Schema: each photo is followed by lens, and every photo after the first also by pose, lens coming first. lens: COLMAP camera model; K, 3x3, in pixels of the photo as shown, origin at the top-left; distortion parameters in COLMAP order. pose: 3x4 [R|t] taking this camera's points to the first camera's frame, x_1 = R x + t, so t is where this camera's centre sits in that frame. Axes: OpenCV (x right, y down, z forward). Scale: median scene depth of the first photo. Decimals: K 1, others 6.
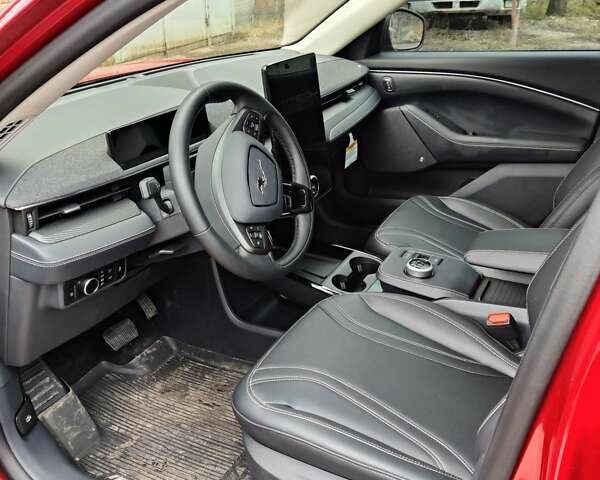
lens RADIAL K [[618.8, 0, 298.4], [0, 618.8, 222.6], [0, 0, 1]] dist [0.062624, -0.140904]
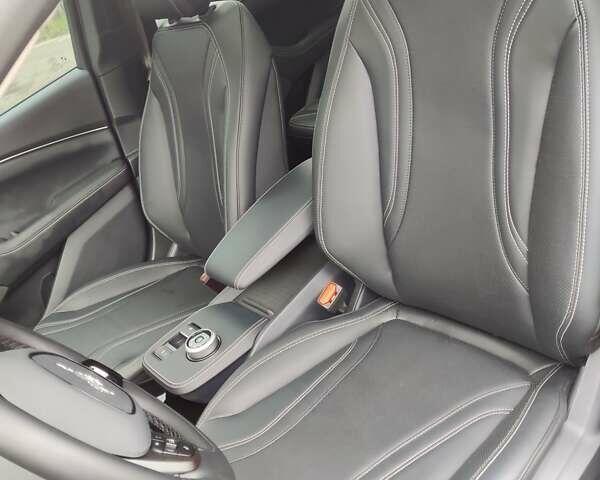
lens RADIAL K [[618.8, 0, 298.4], [0, 618.8, 222.6], [0, 0, 1]] dist [0.062624, -0.140904]
pose [[0.352653, -0.583761, 0.731340, -0.183770], [0.675027, 0.699964, 0.233217, -0.099991], [-0.648055, 0.411429, 0.640899, 0.258761]]
